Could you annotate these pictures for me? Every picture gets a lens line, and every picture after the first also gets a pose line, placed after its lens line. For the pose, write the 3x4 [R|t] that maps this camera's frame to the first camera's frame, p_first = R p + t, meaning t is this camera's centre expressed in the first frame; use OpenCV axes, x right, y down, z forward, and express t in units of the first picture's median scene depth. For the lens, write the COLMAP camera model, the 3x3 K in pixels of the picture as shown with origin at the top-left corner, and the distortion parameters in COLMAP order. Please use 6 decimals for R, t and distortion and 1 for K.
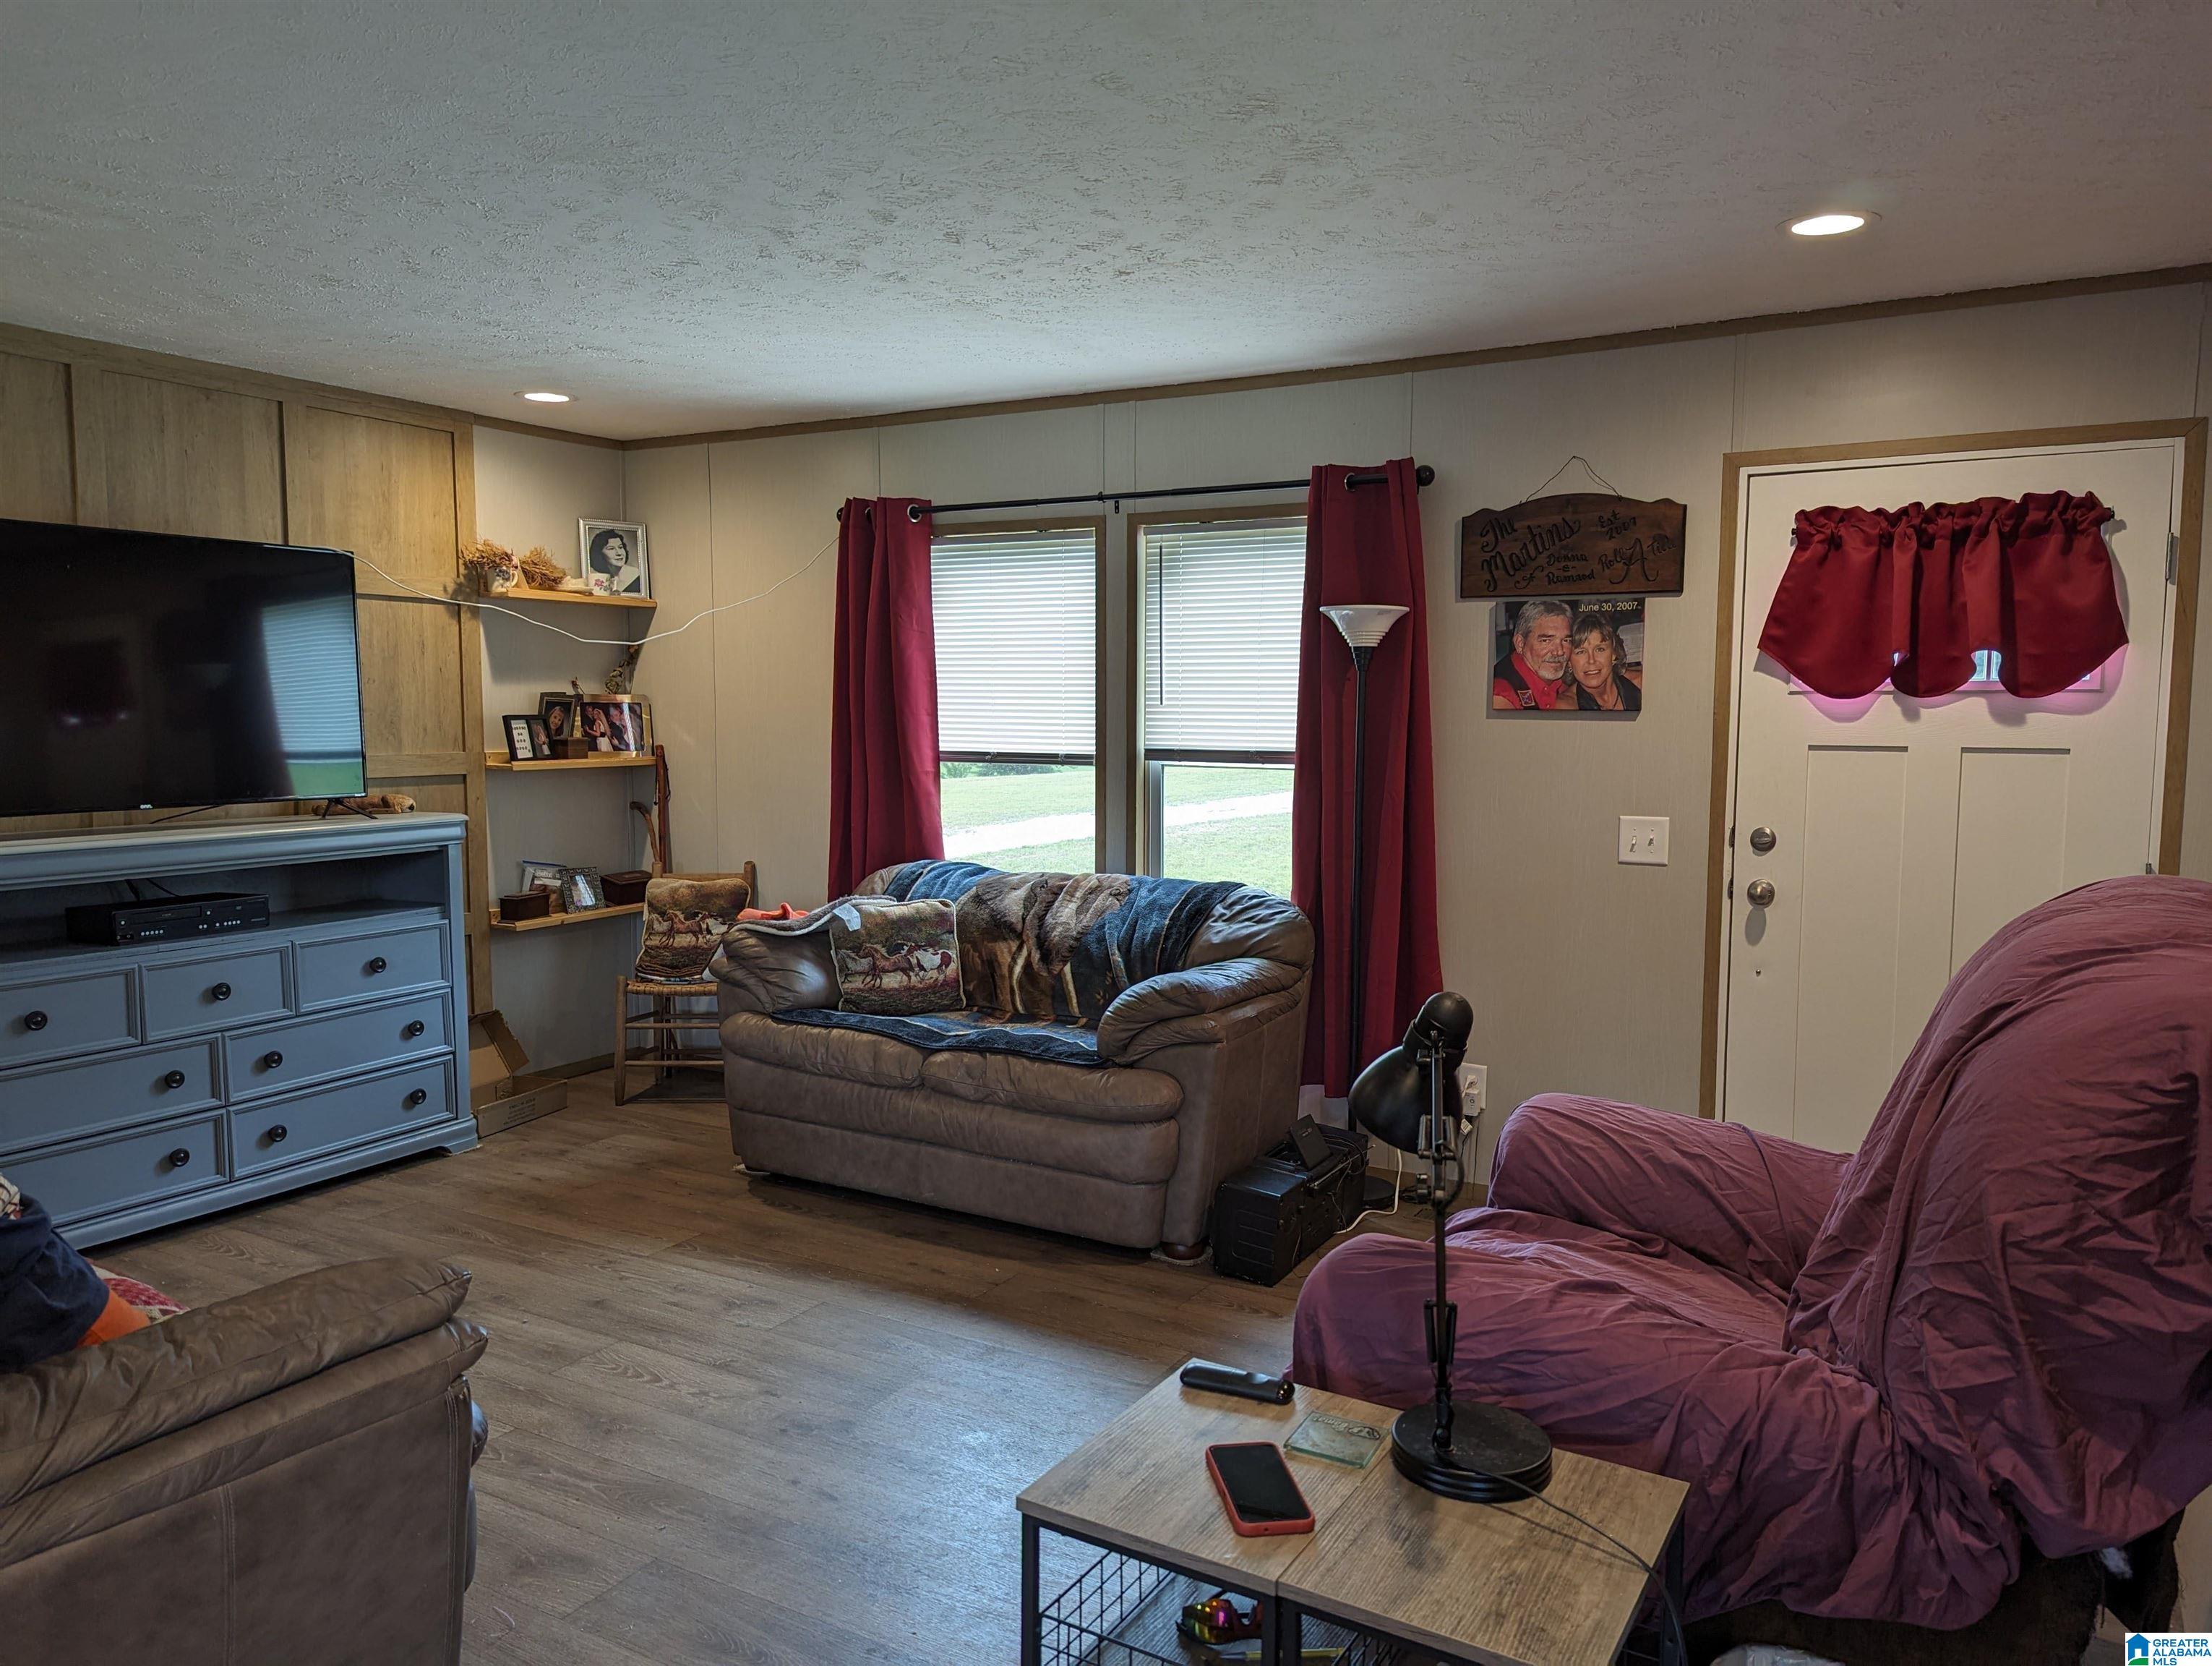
lens RADIAL K [[1547.3, 0, 1127.8], [0, 1547.3, 838.6], [0, 0, 1]] dist [0.068554, -0.068259]
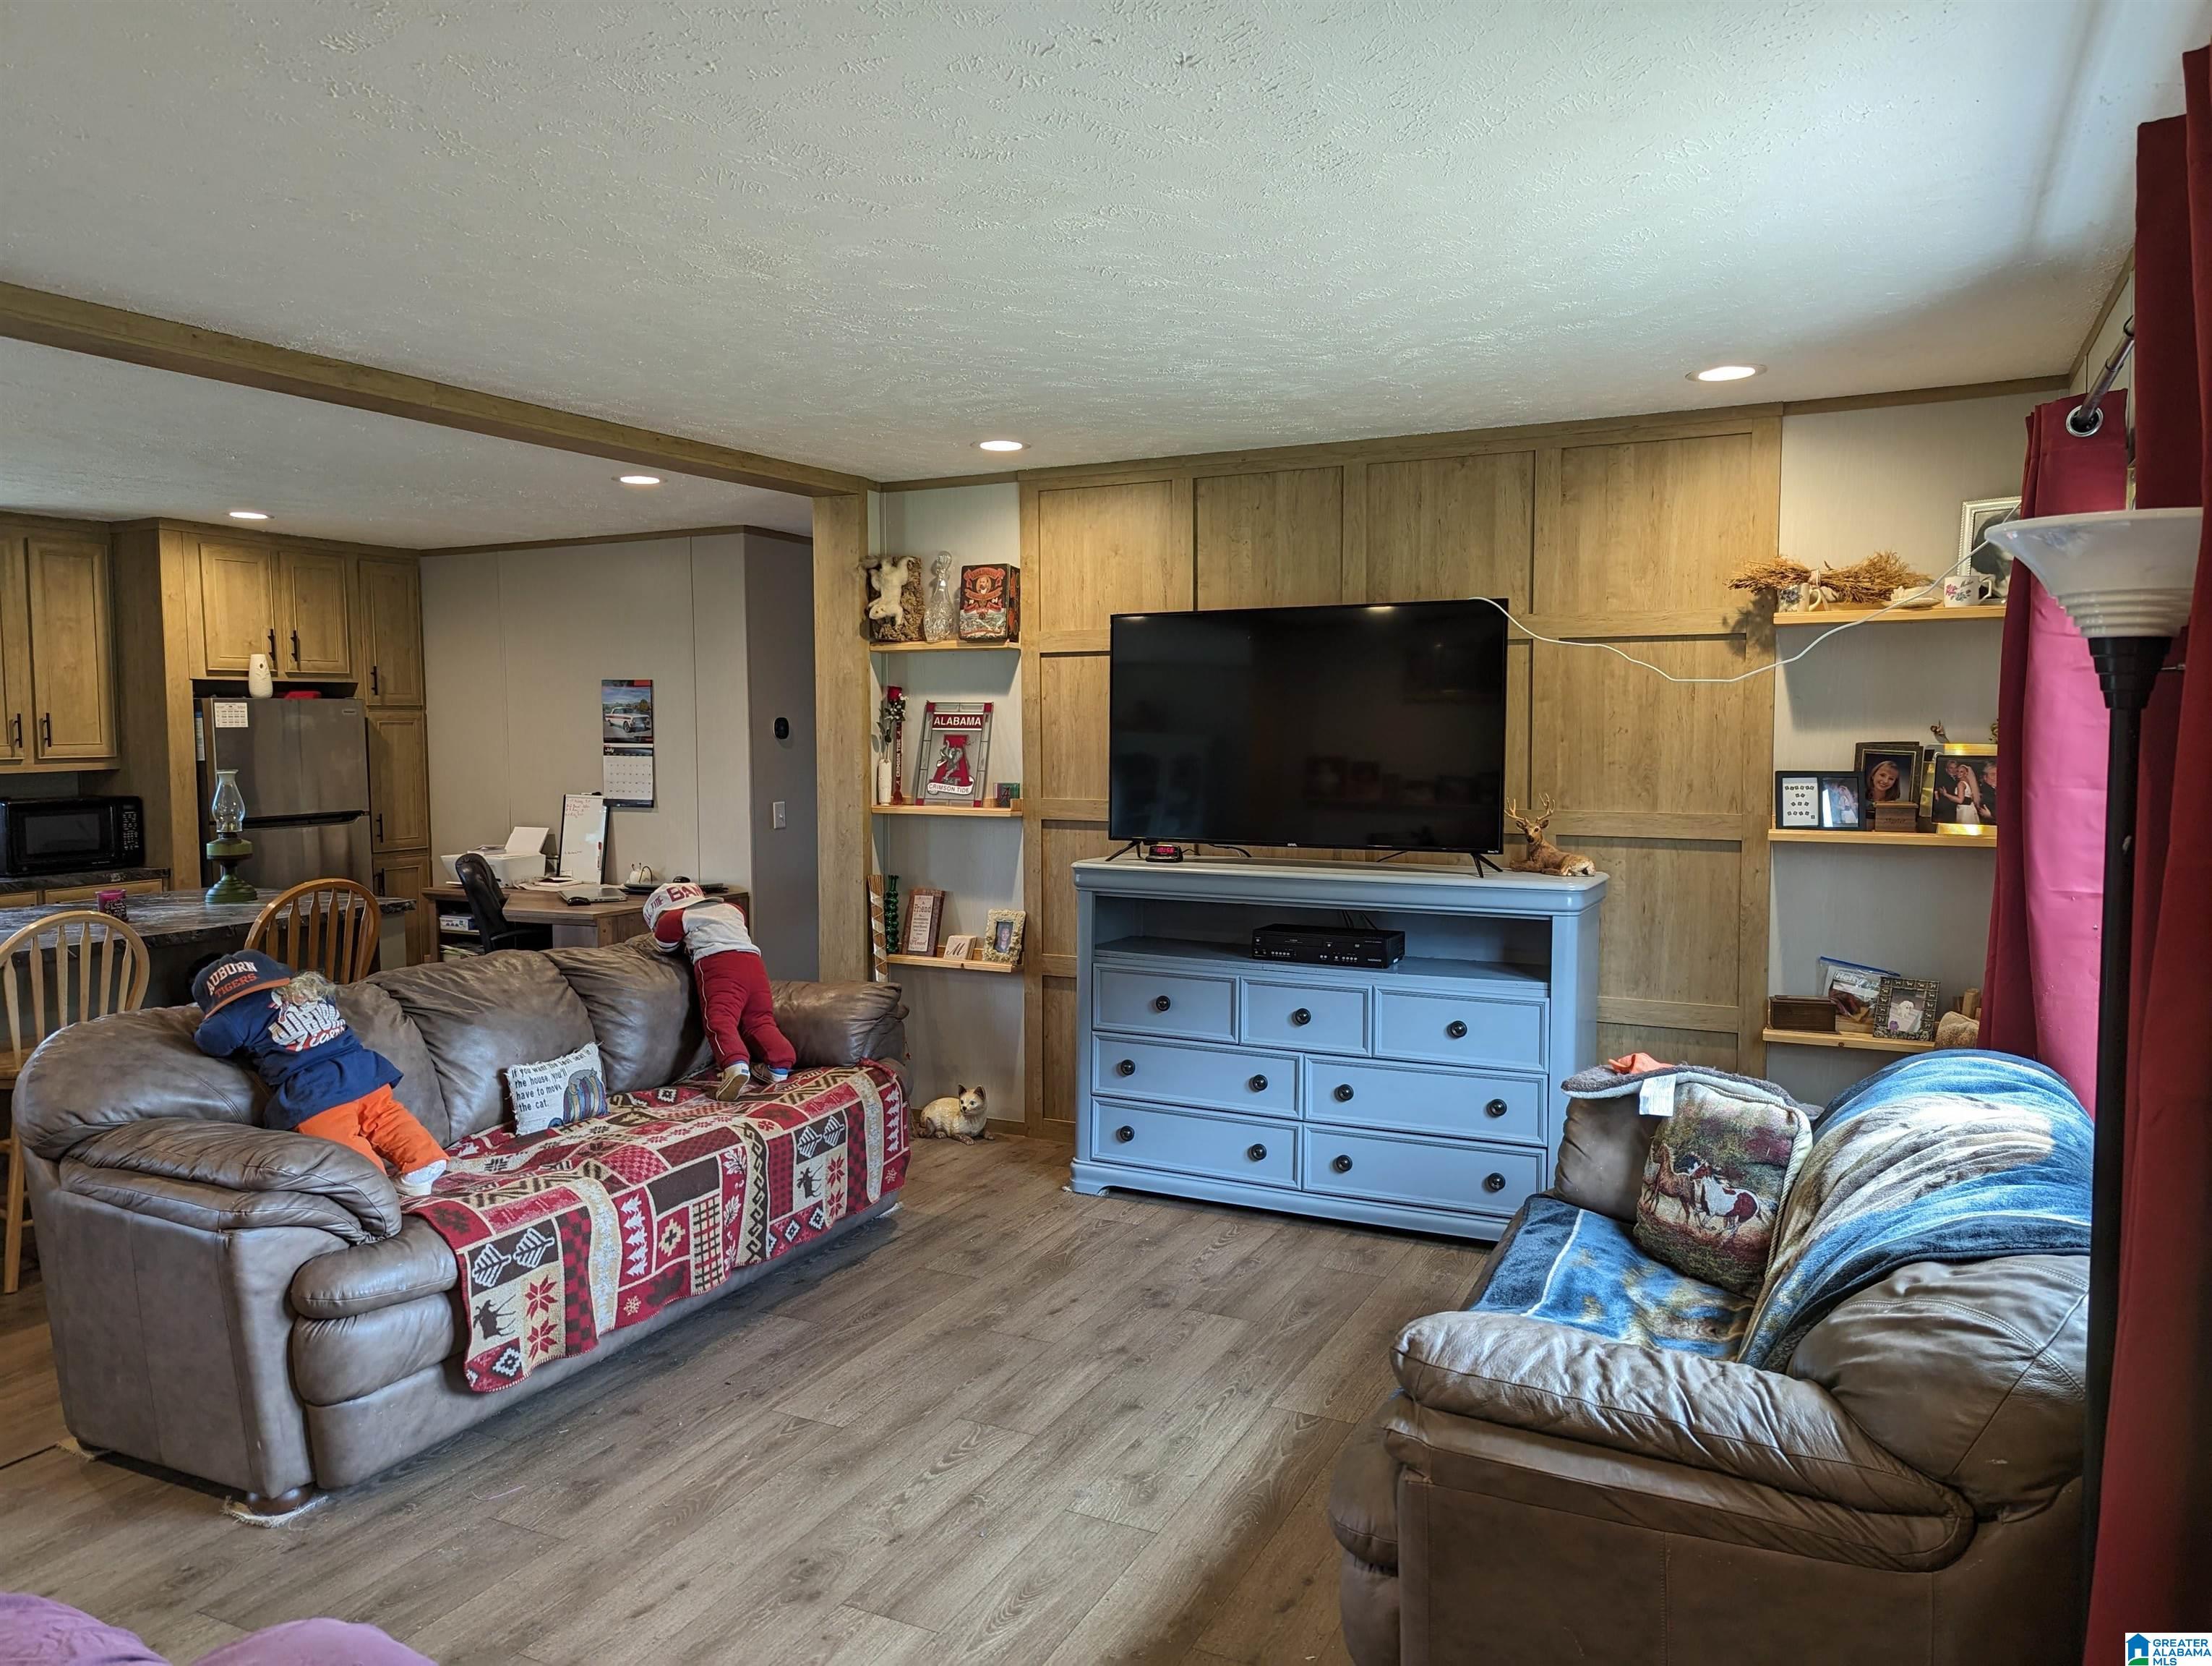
lens RADIAL K [[1542.1, 0, 1097.2], [0, 1542.1, 820.3], [0, 0, 1]] dist [0.074836, -0.064721]
pose [[0.057967, 0.057535, -0.996659, 0.483399], [-0.086997, 0.994831, 0.052370, -0.083144], [0.994521, 0.083670, 0.062673, 0.765995]]
